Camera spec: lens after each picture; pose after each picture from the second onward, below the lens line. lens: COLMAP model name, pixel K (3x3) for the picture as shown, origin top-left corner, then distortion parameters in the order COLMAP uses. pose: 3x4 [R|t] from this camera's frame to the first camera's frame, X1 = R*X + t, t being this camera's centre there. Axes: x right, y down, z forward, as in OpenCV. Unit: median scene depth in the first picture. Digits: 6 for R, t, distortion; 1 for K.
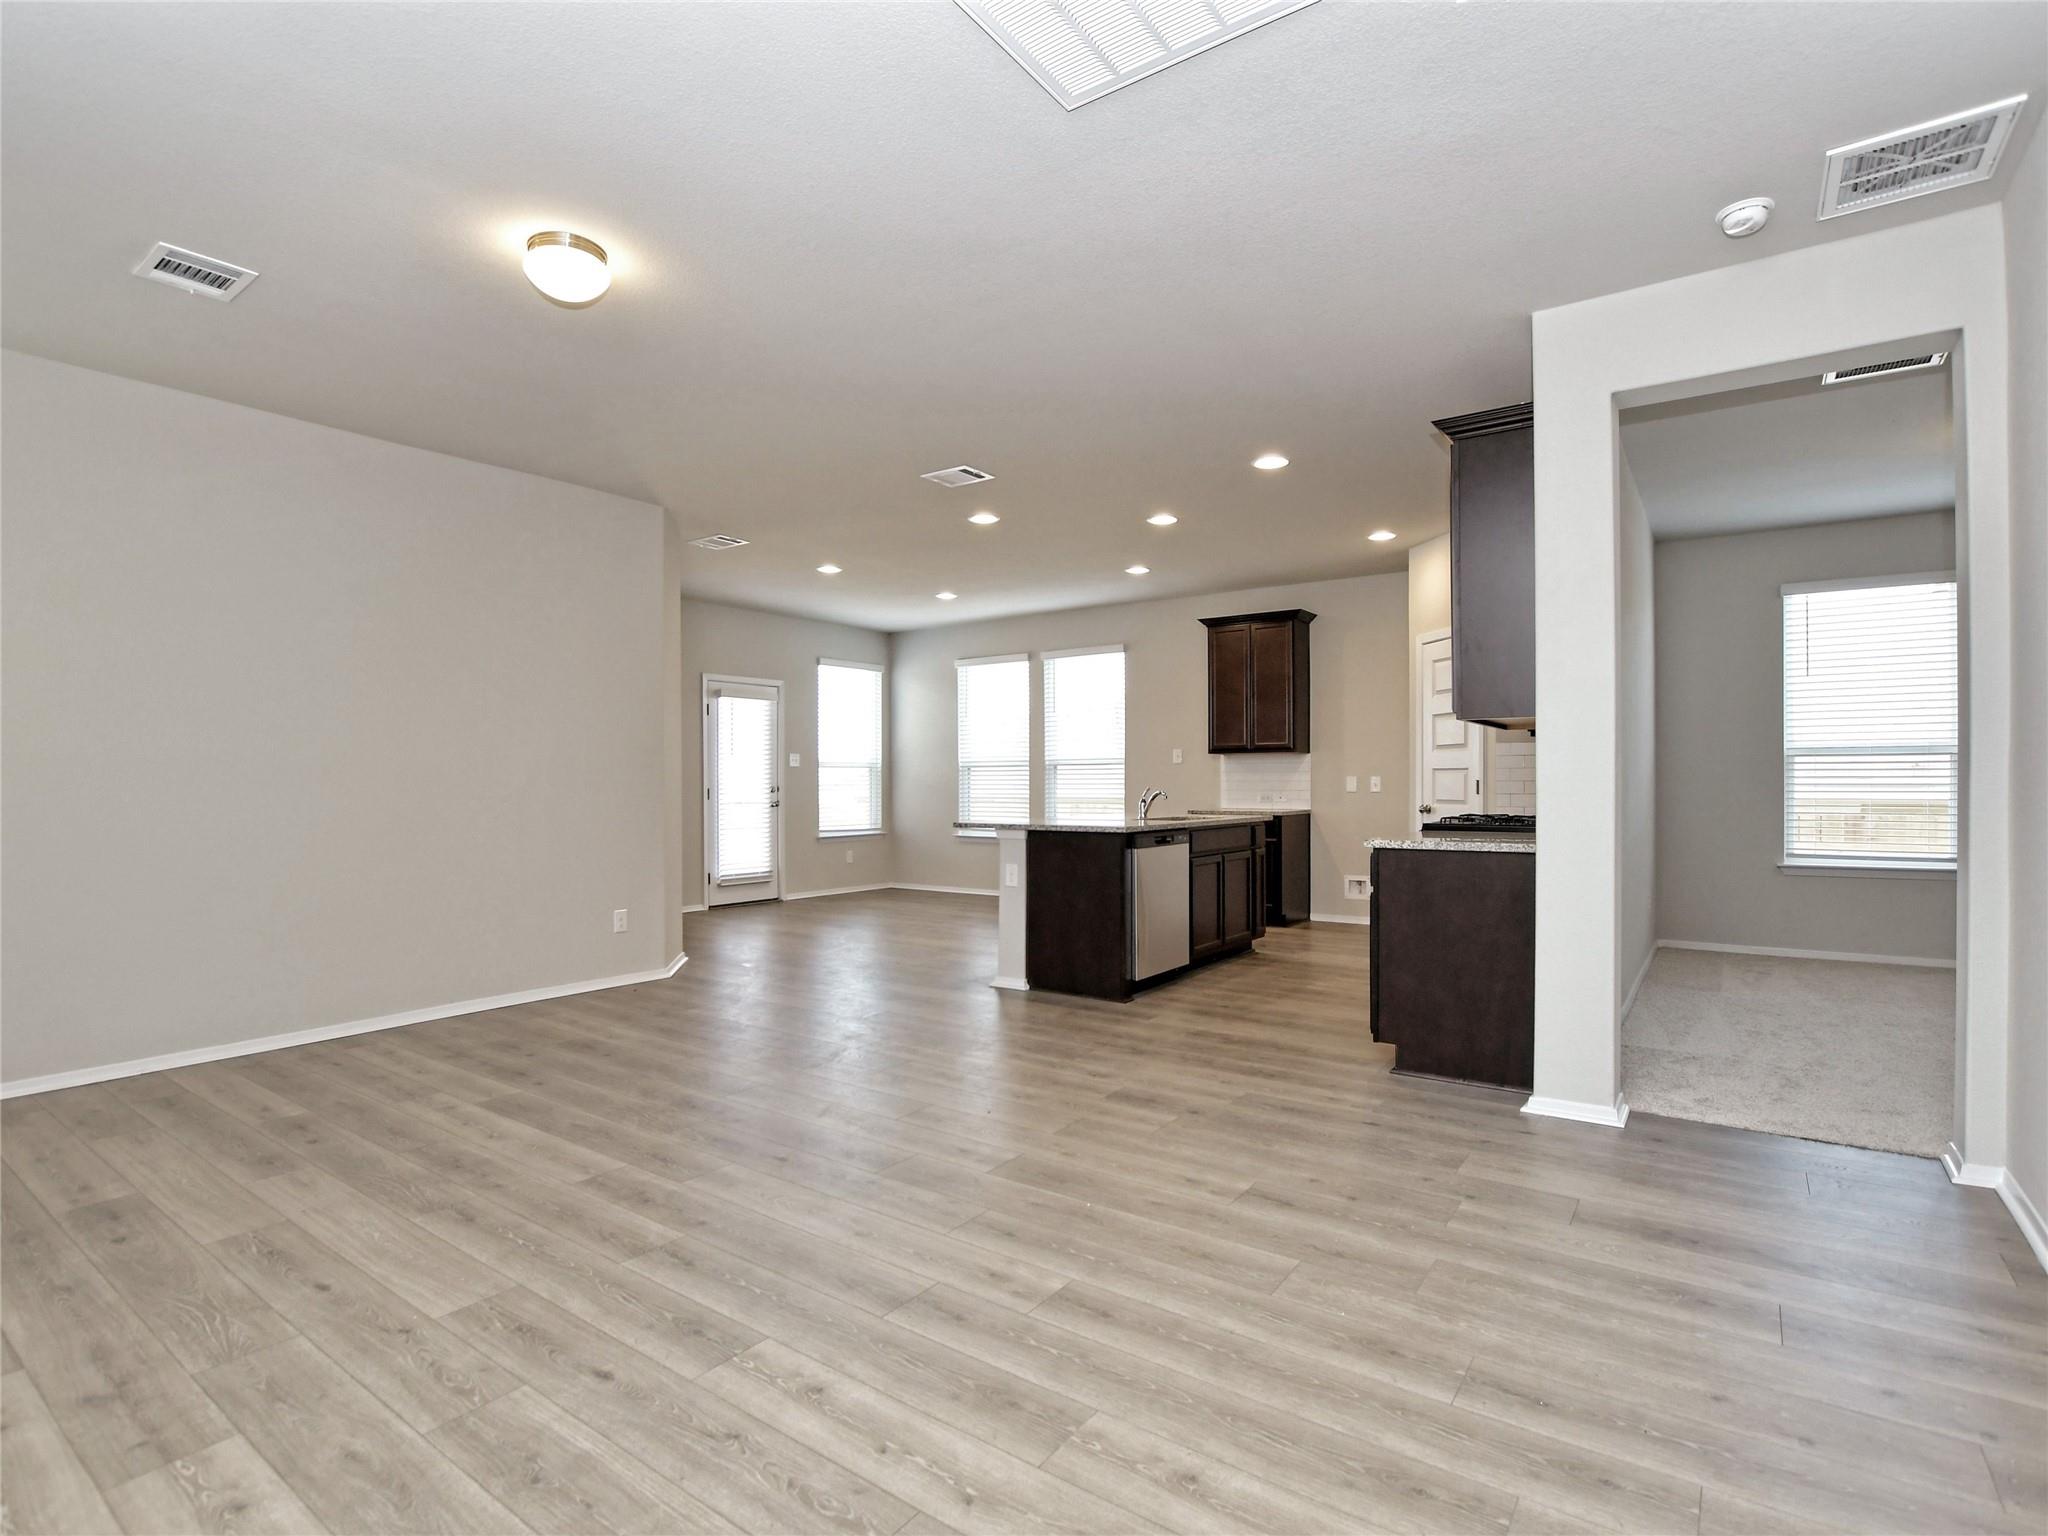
lens RADIAL K [[1012.1, 0, 1019.0], [0, 1012.1, 781.2], [0, 0, 1]] dist [-0.026912, 0.000589]
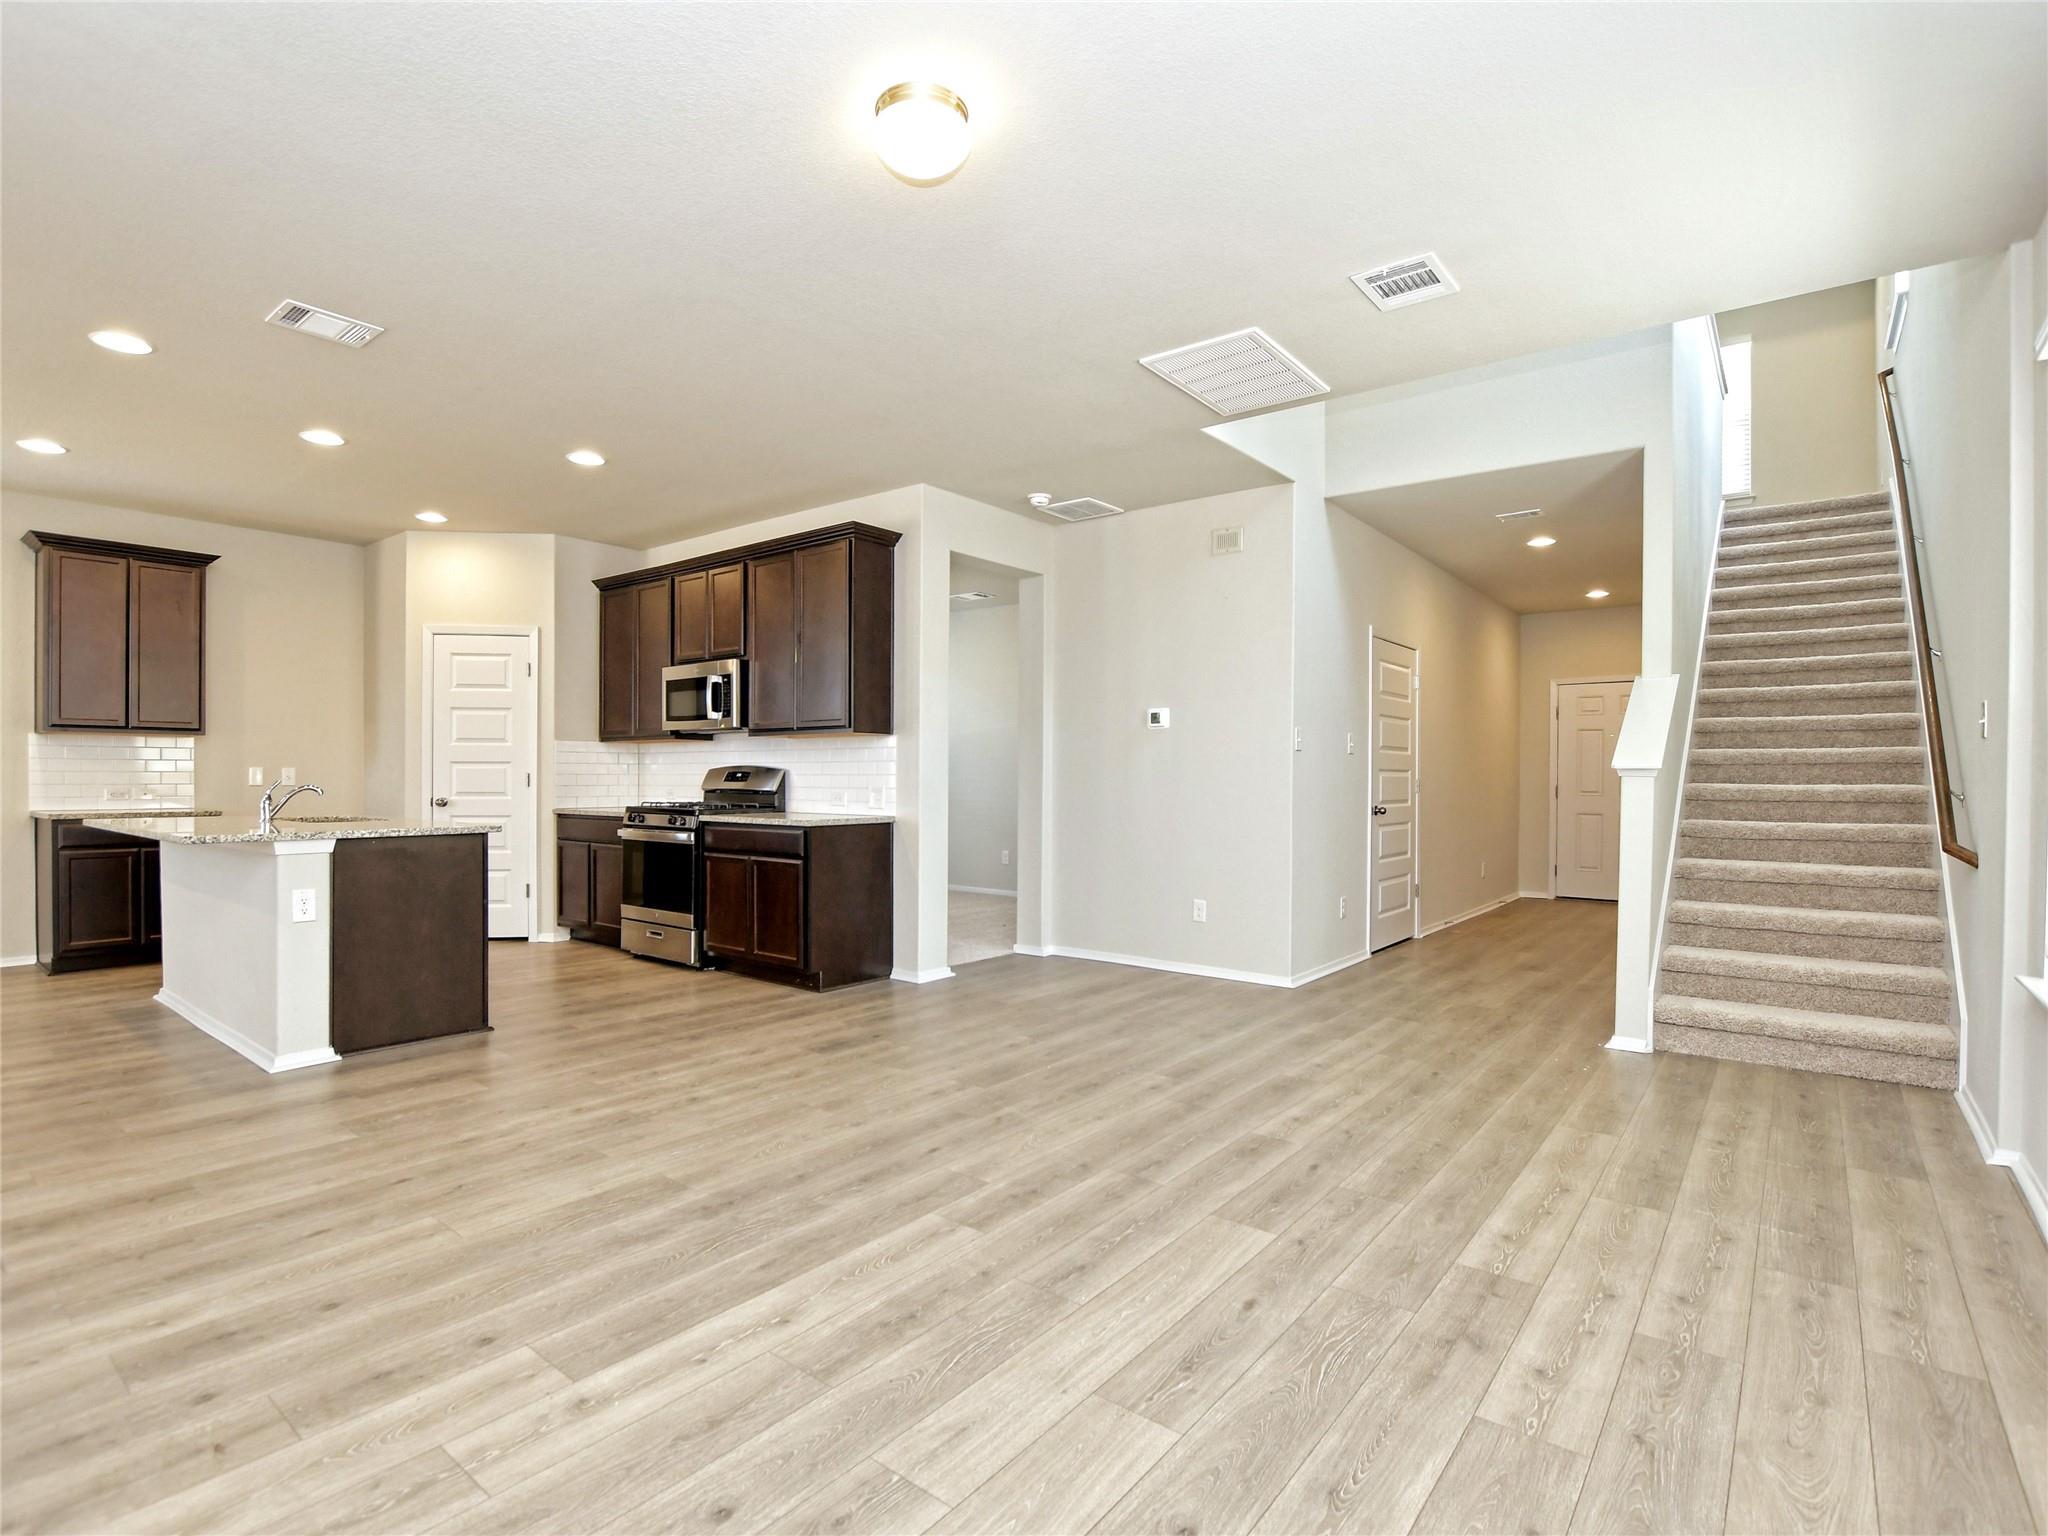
lens RADIAL K [[1012.1, 0, 1019.0], [0, 1012.1, 781.2], [0, 0, 1]] dist [-0.026912, 0.000589]
pose [[0.041848, -0.000273, 0.999124, -0.907368], [-0.006955, 0.999976, 0.000565, 0.004299], [-0.999100, -0.006973, 0.041845, 0.641396]]
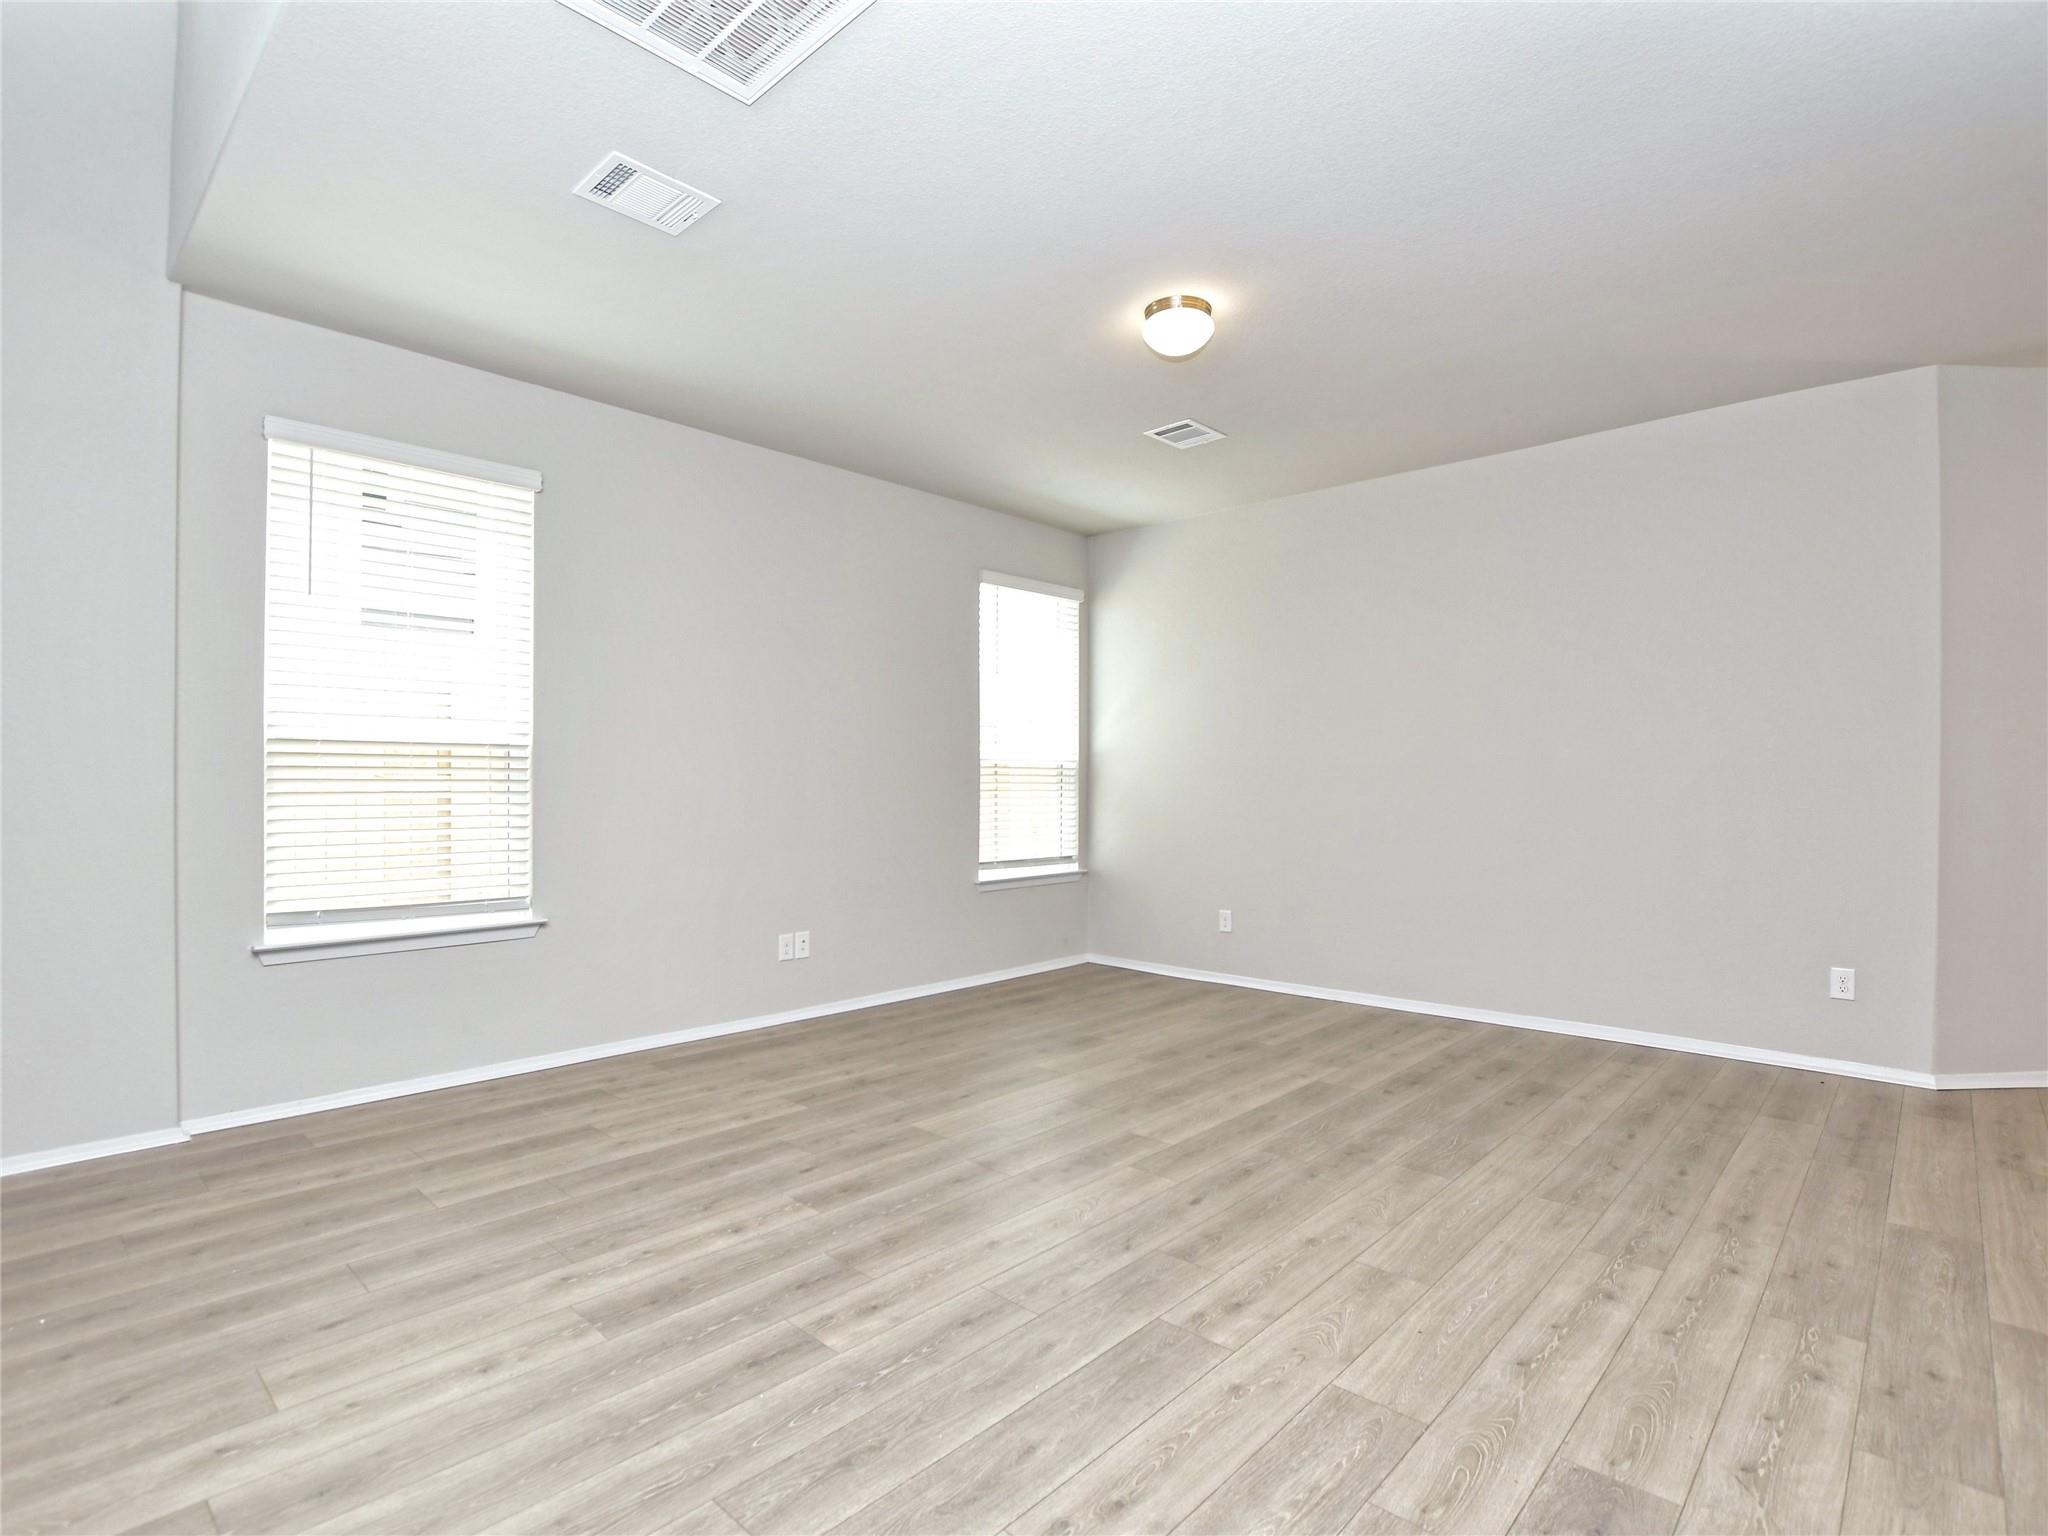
lens RADIAL K [[1012.1, 0, 1019.0], [0, 1012.1, 781.2], [0, 0, 1]] dist [-0.026912, 0.000589]
pose [[-0.124289, -0.000196, -0.992246, 0.499700], [-0.002398, 0.999997, 0.000103, -0.002508], [0.992243, 0.002393, -0.124289, 0.699084]]
